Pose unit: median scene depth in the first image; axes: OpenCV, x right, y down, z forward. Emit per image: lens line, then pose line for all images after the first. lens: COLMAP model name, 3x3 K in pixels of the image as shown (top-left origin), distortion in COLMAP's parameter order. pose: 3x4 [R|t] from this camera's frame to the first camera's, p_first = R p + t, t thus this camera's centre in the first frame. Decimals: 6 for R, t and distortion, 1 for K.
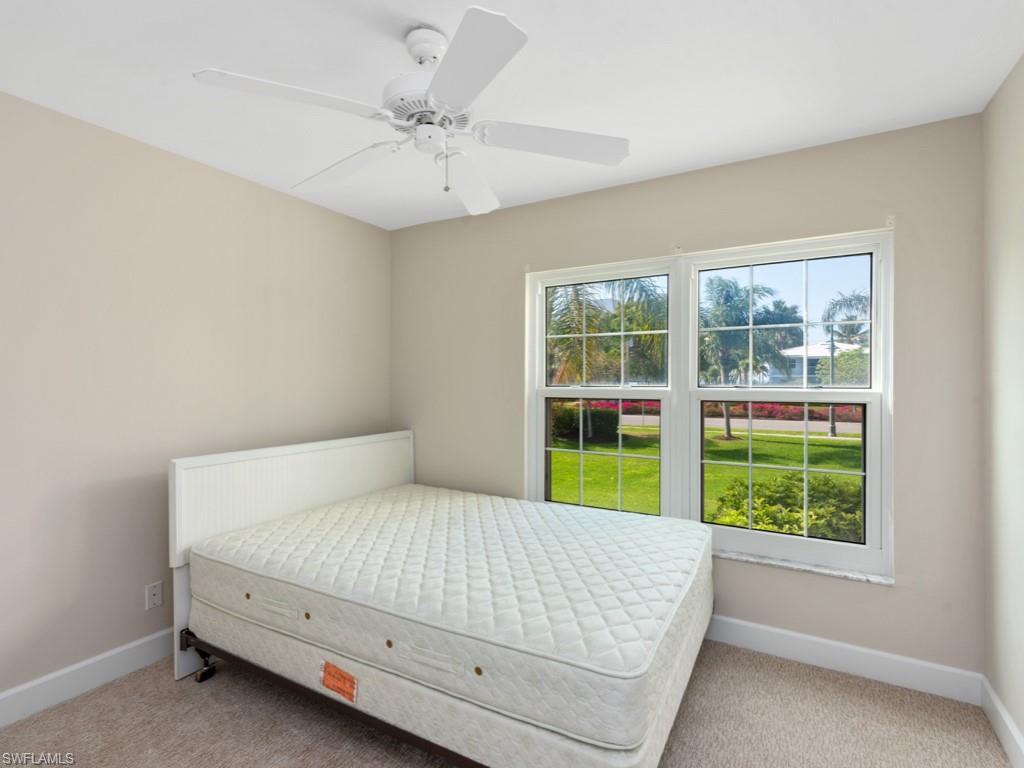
lens RADIAL K [[511.9, 0, 512.0], [0, 511.9, 384.0], [0, 0, 1]] dist [0.001154, 0.000035]
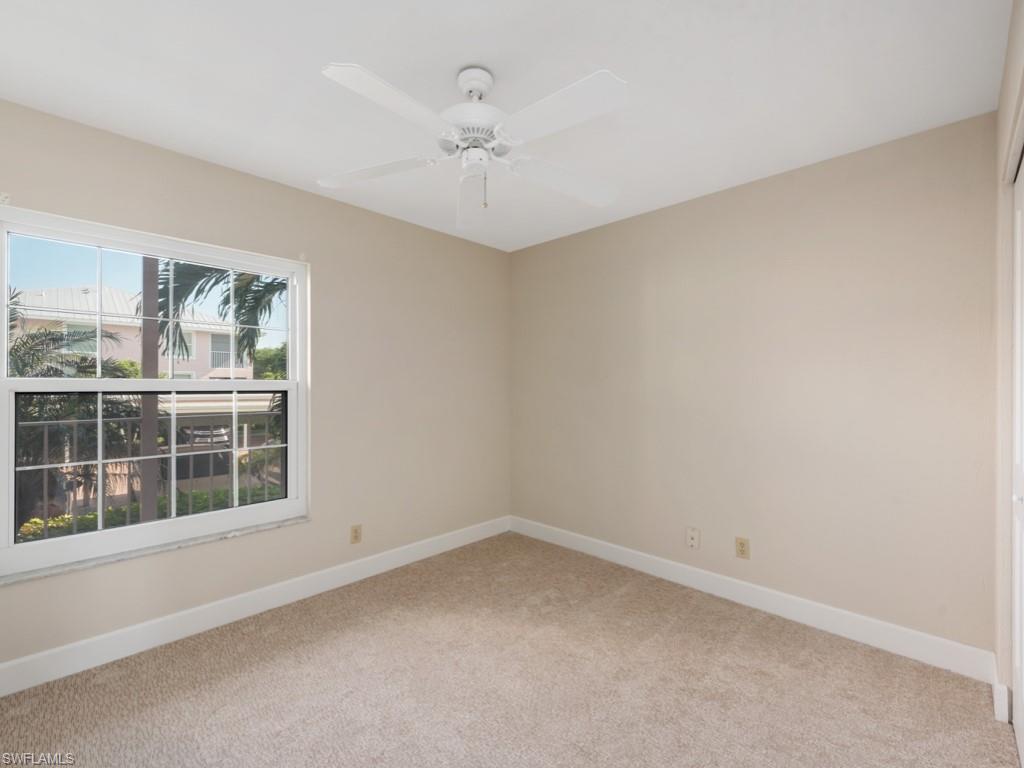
lens RADIAL K [[441.2, 0, 512.0], [0, 441.2, 384.0], [0, 0, 1]] dist [0.000675, 0.000123]
pose [[0.238539, -0.007963, 0.971100, -0.269742], [-0.012871, 0.999853, 0.011360, 0.000361], [-0.971048, -0.015209, 0.238401, 0.171422]]
